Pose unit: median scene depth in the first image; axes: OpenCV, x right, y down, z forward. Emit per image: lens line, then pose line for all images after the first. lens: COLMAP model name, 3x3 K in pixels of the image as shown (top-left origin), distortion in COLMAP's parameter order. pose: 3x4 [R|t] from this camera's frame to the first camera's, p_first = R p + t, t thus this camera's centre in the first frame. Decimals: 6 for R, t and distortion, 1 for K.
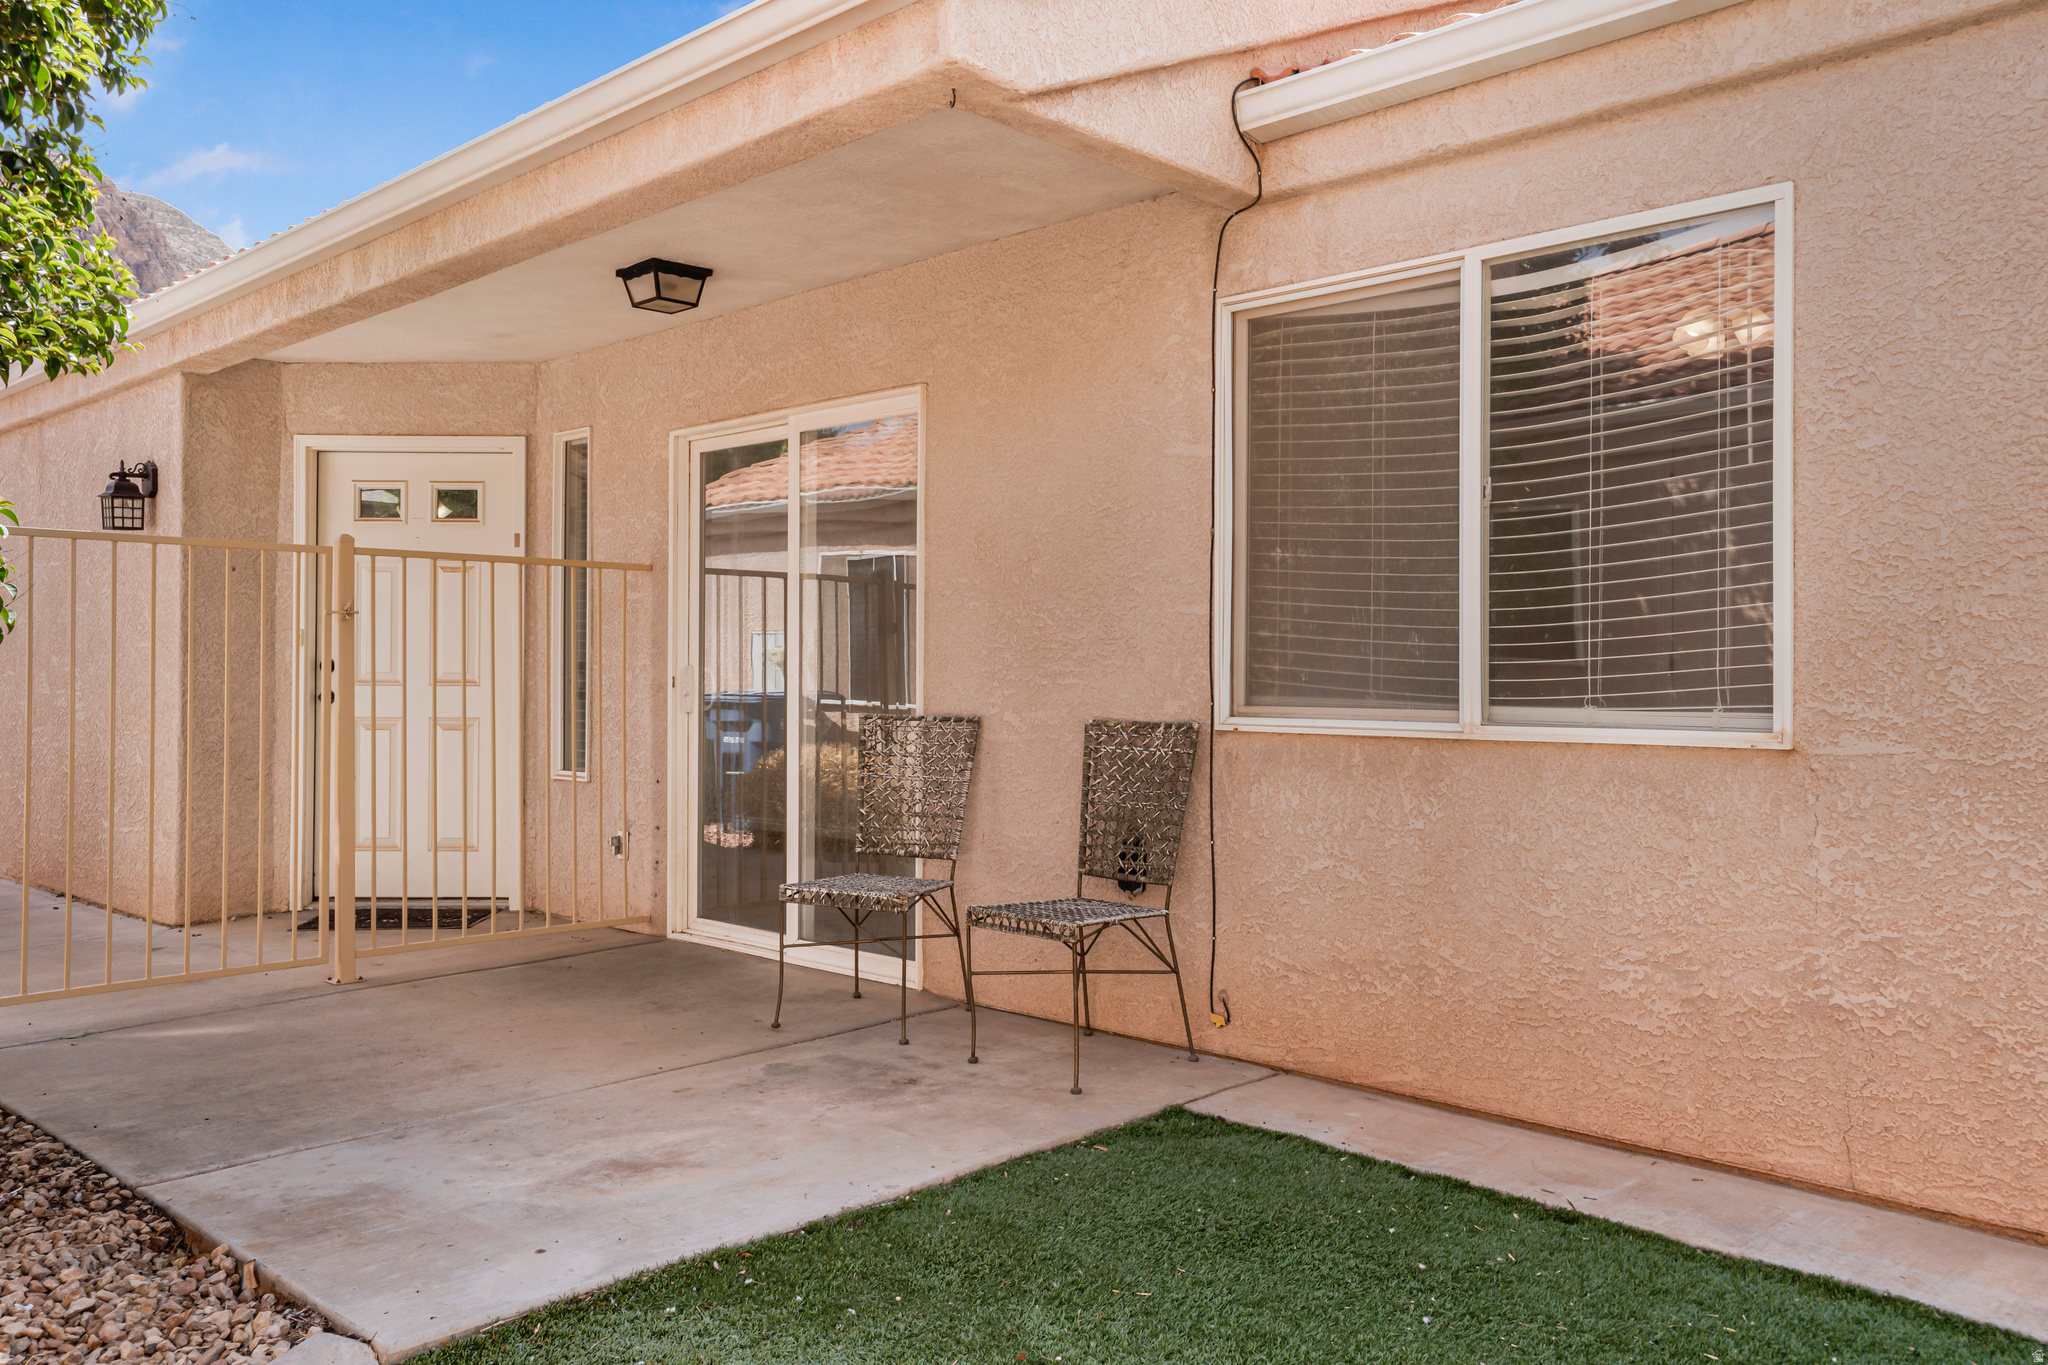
lens RADIAL K [[1574.4, 0, 1023.8], [0, 1574.4, 666.4], [0, 0, 1]] dist [0.014039, 0.005240]
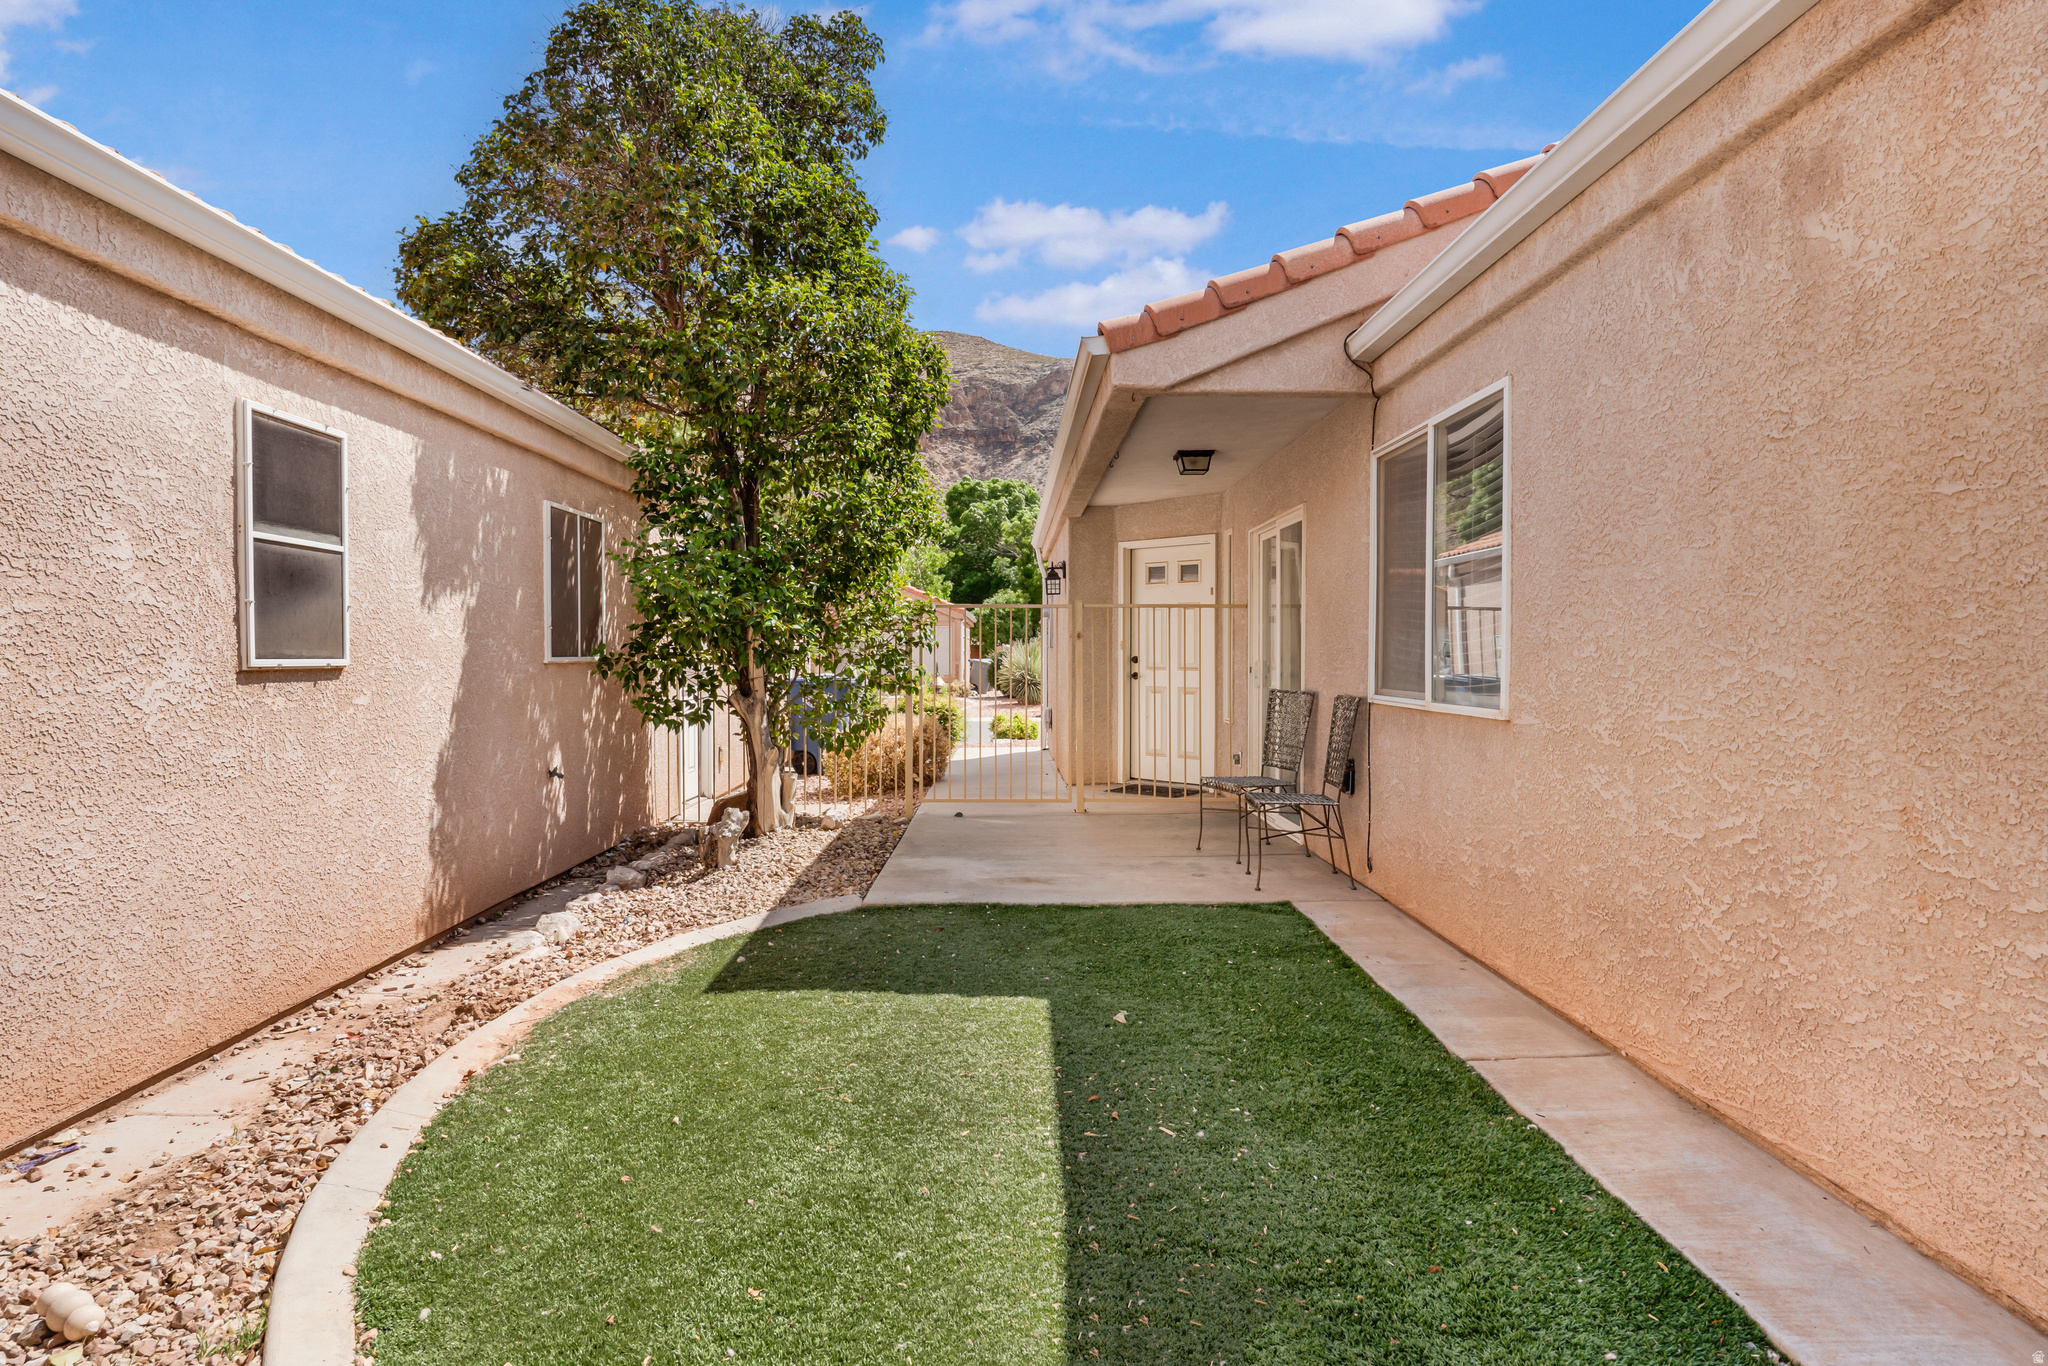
lens RADIAL K [[1143.8, 0, 1024.7], [0, 1143.8, 685.8], [0, 0, 1]] dist [0.002677, 0.000600]
pose [[0.707451, 0.019180, -0.706502, 0.640453], [0.001256, 0.999596, 0.028394, -0.011727], [0.706761, -0.020975, 0.707141, -0.131613]]
